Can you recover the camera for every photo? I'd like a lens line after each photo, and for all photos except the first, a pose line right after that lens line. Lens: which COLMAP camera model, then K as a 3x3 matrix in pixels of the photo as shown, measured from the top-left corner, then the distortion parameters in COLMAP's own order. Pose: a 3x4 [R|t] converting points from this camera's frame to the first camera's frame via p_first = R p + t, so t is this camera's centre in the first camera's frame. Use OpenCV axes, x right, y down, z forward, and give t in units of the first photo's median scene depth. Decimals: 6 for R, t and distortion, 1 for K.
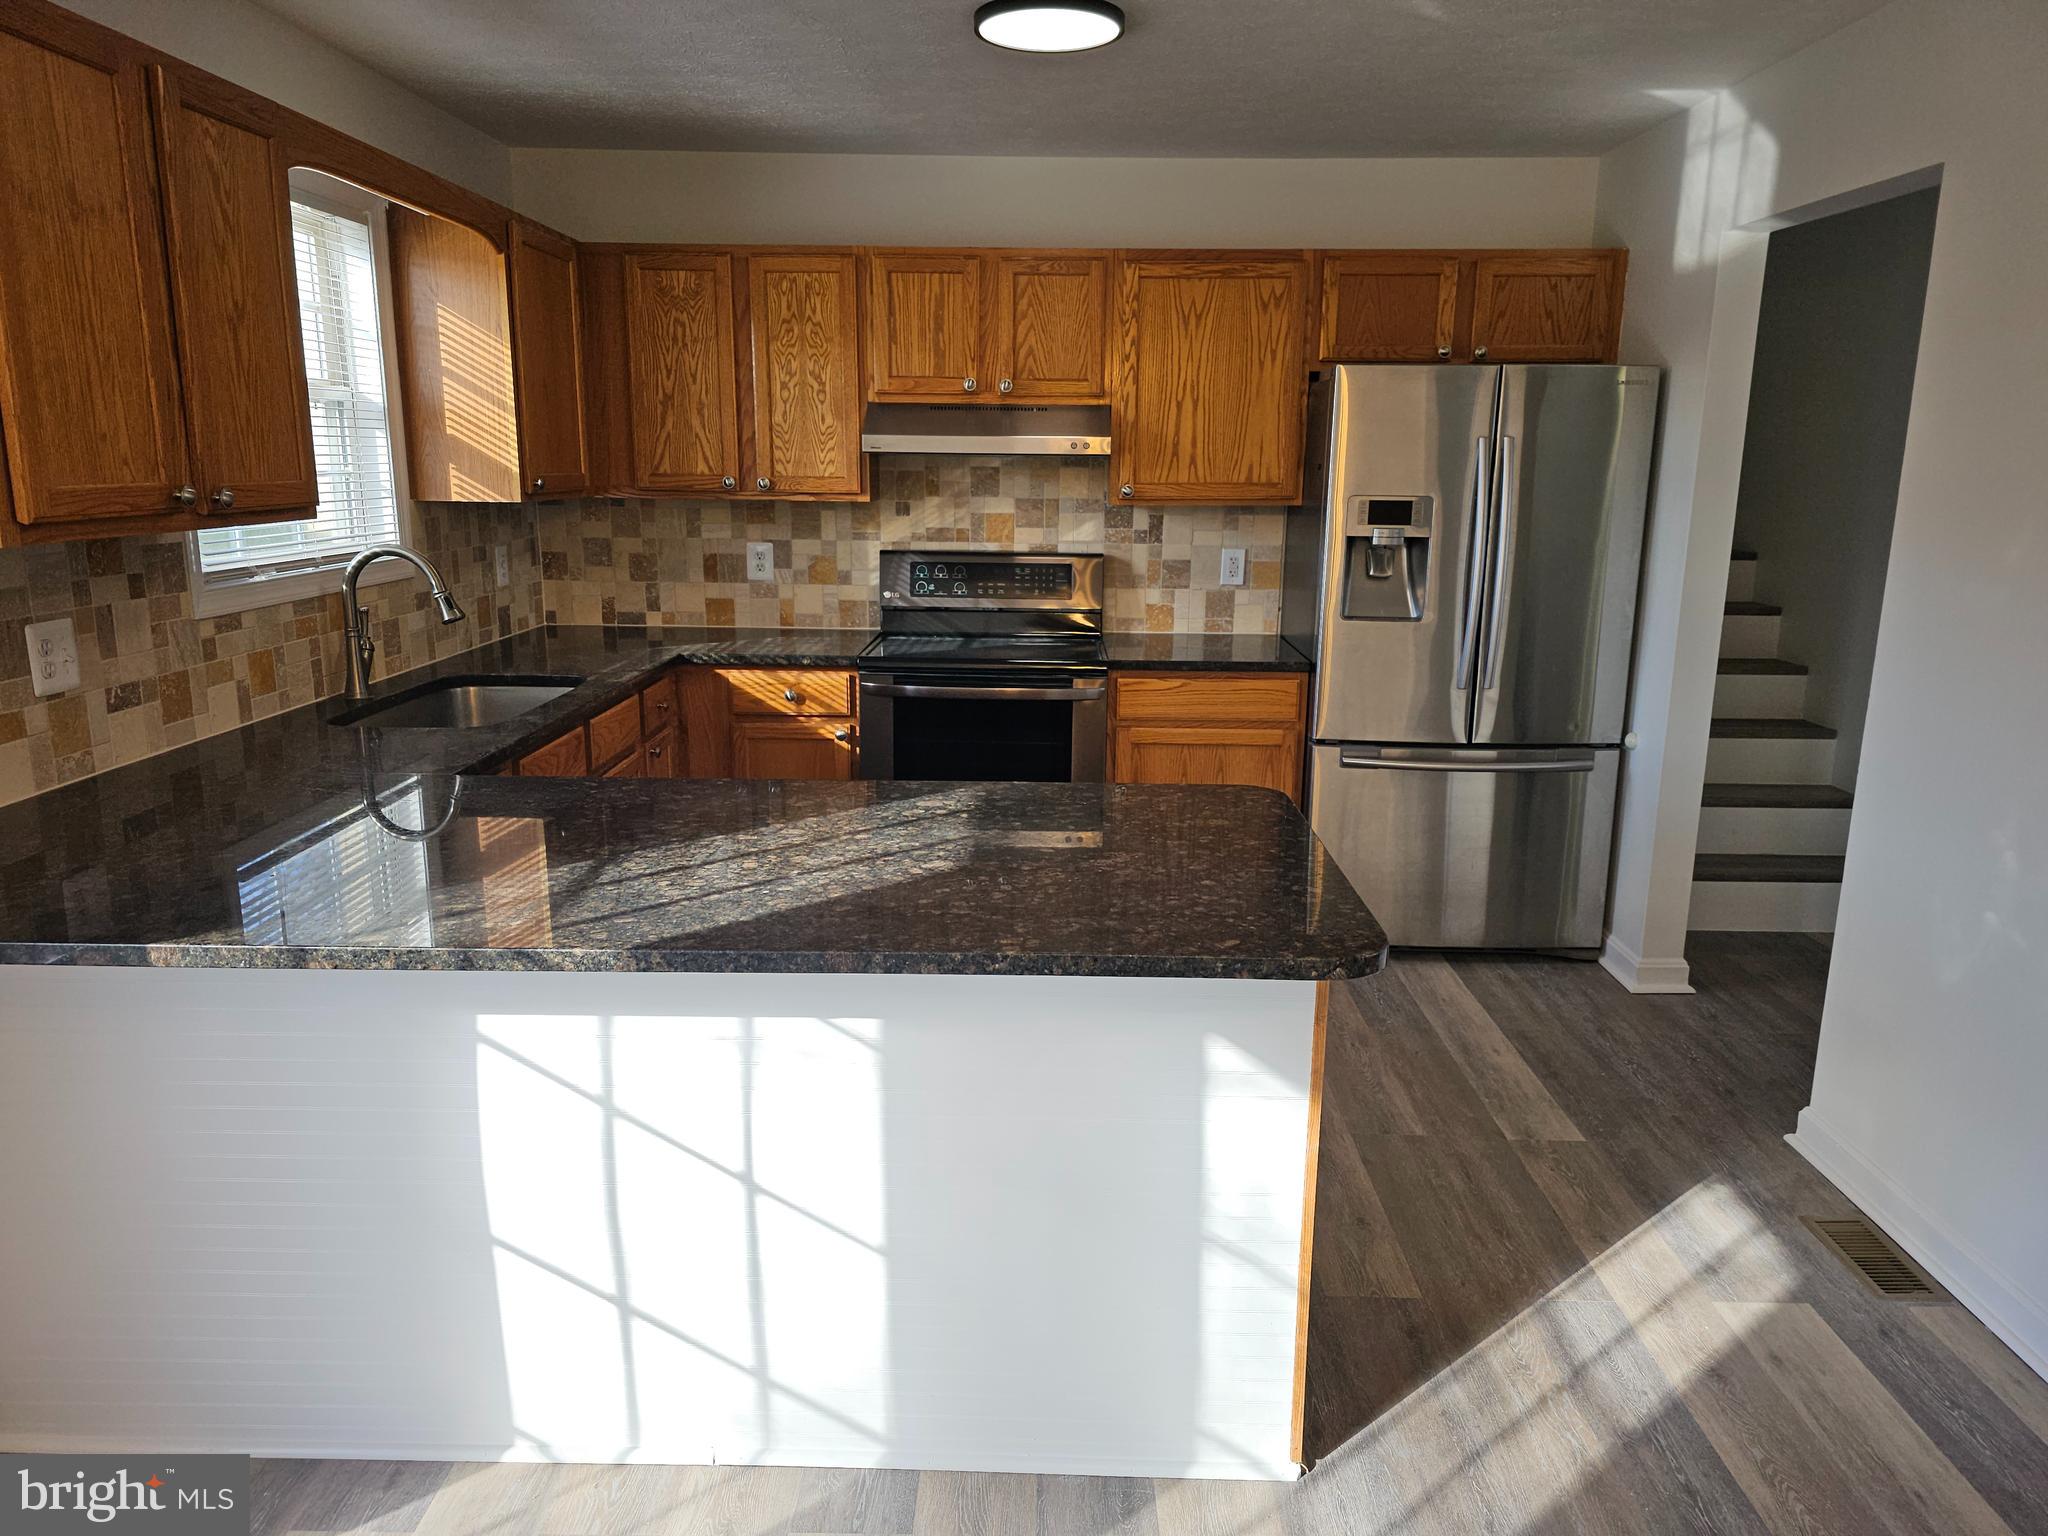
lens RADIAL K [[1376.4, 0, 1063.2], [0, 1376.4, 758.6], [0, 0, 1]] dist [0.050362, -0.044360]
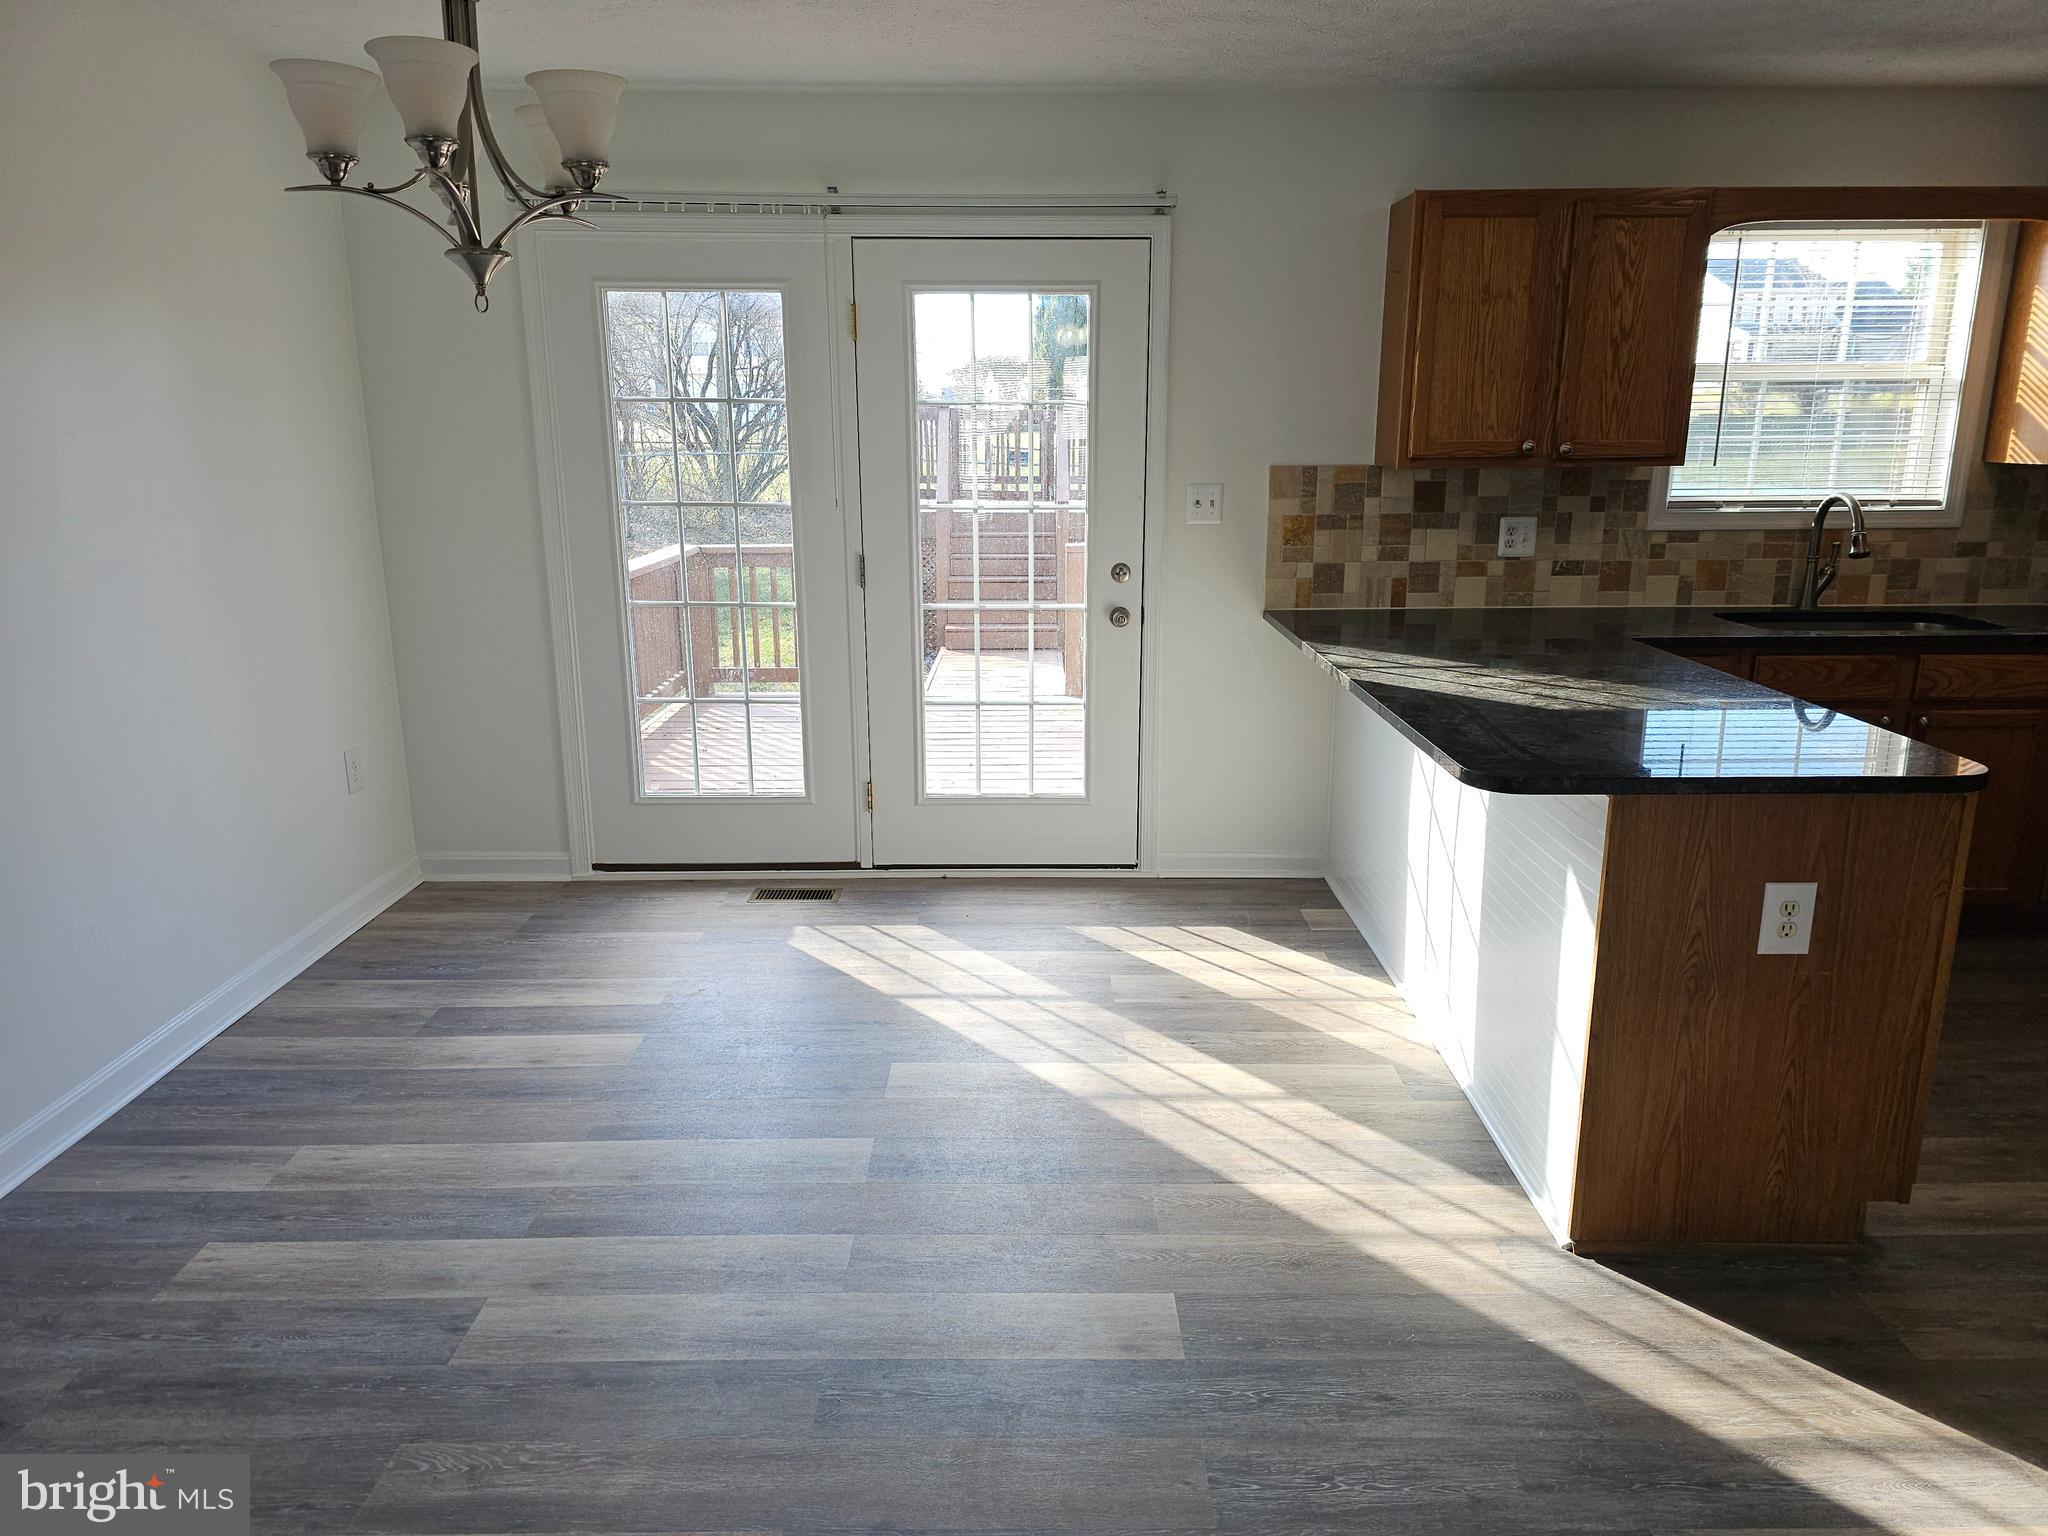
lens RADIAL K [[1376.4, 0, 1014.5], [0, 1376.4, 776.0], [0, 0, 1]] dist [0.050362, -0.044360]
pose [[-0.008335, 0.231595, -0.972777, 1.015047], [-0.211512, 0.950391, 0.228078, -0.045333], [0.977340, 0.207655, 0.041064, 0.311942]]
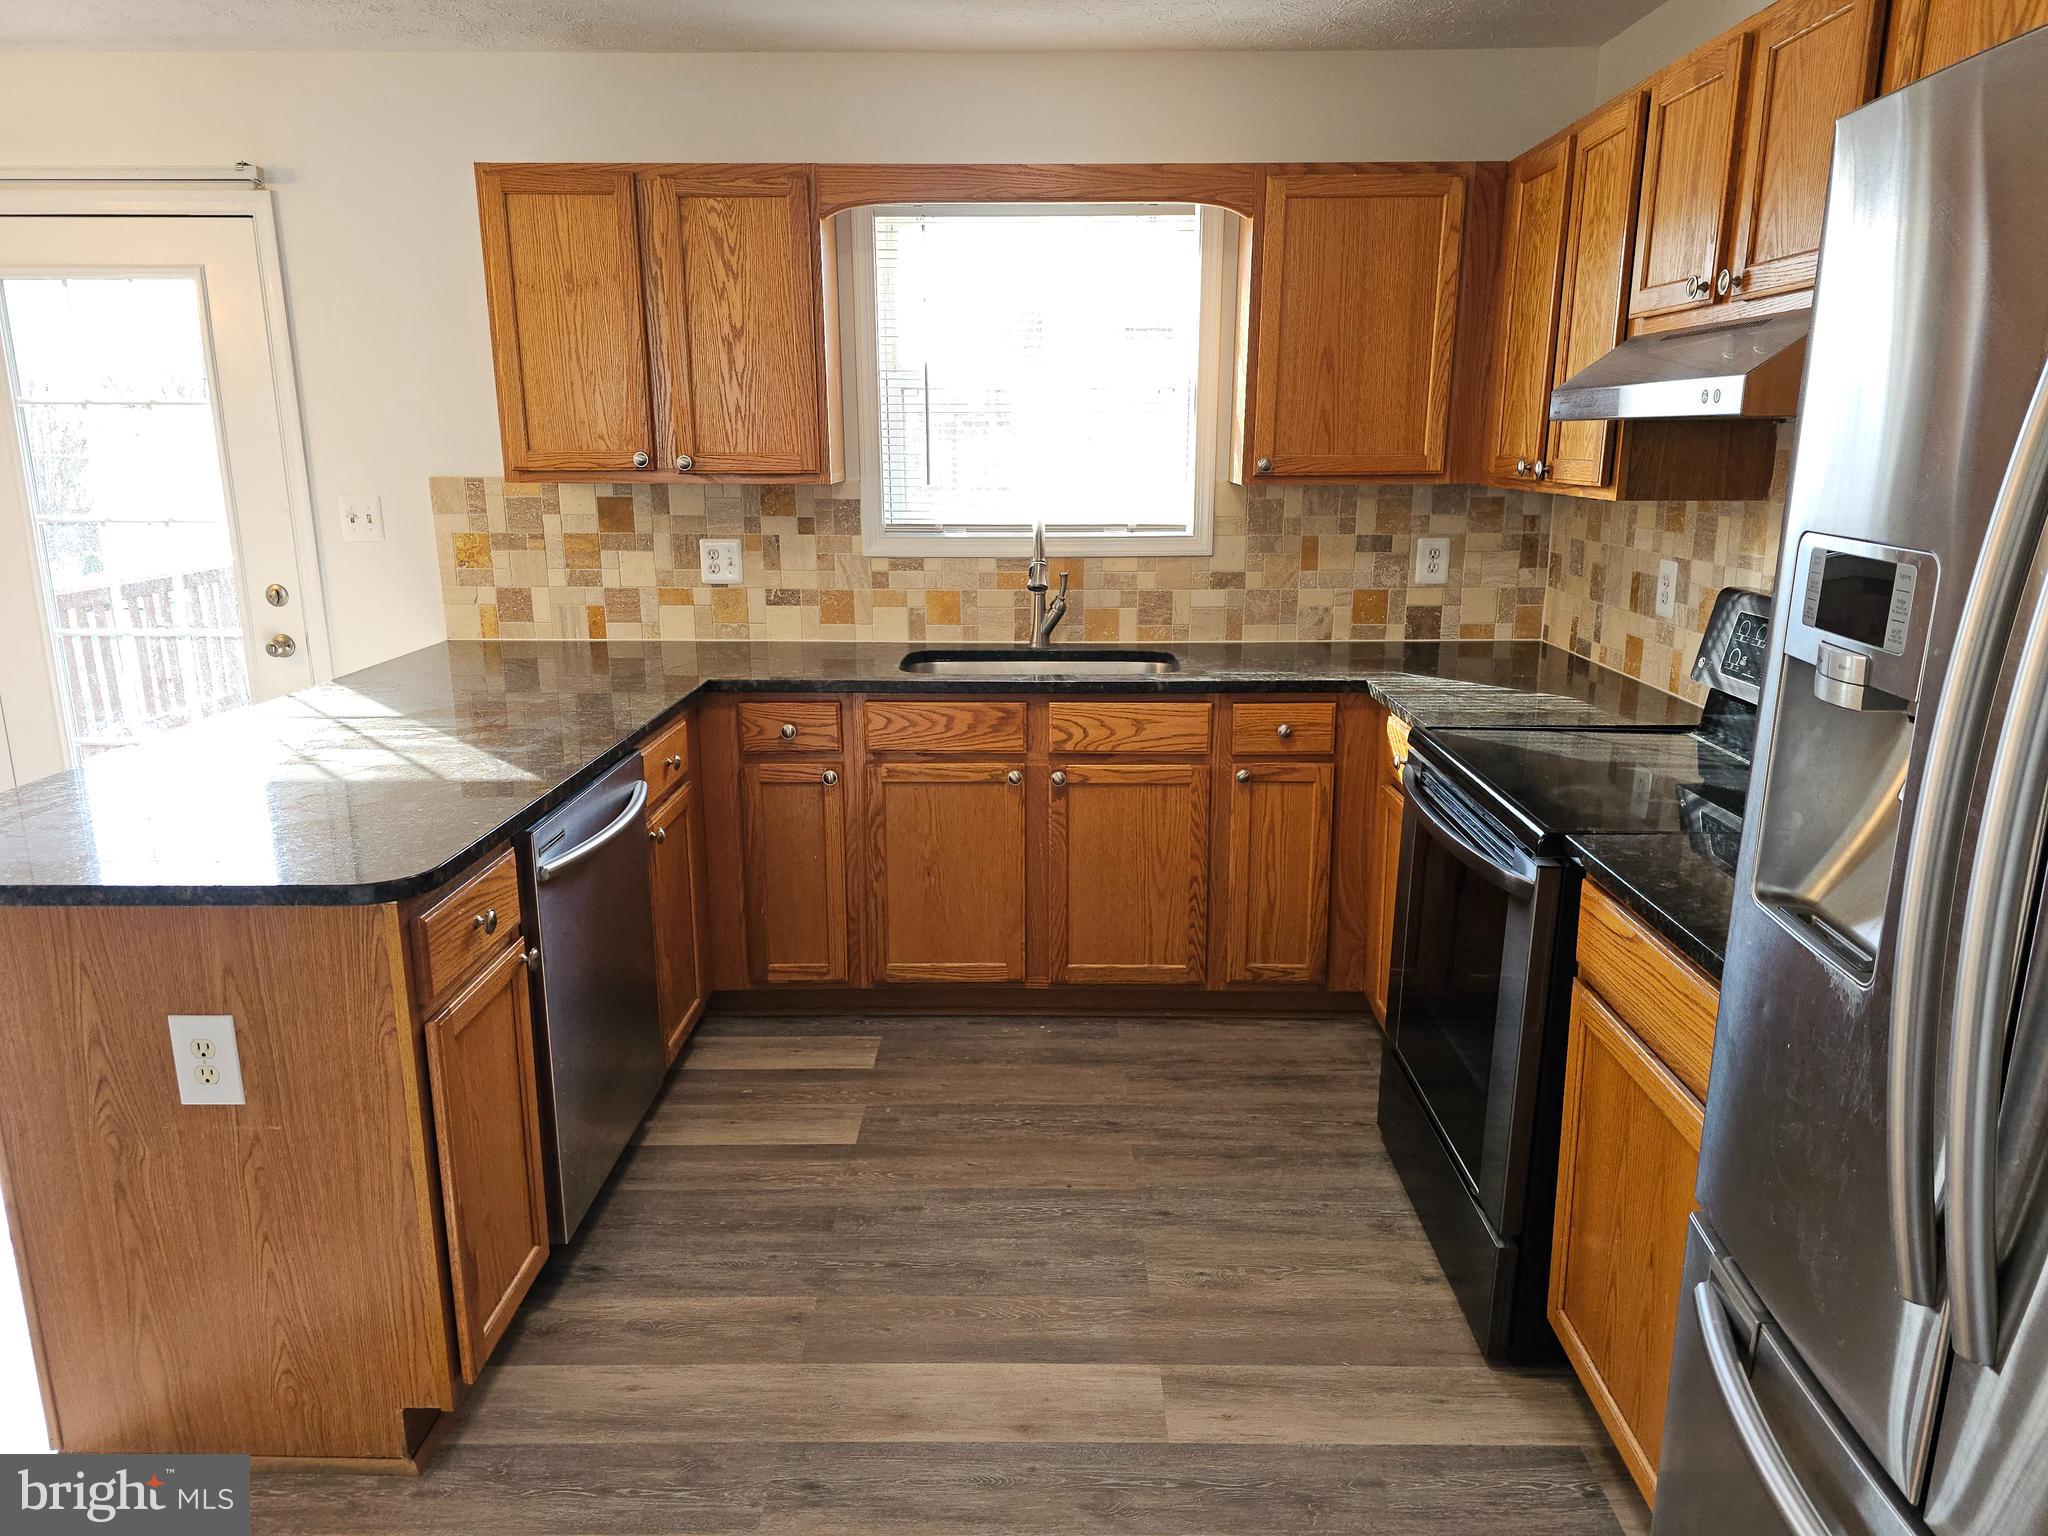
lens RADIAL K [[1376.4, 0, 1036.3], [0, 1376.4, 779.7], [0, 0, 1]] dist [0.050362, -0.044360]
pose [[-0.012594, 0.228348, -0.973498, 0.806823], [-0.216308, 0.949900, 0.225611, -0.246967], [0.976244, 0.213417, 0.037430, 1.220548]]
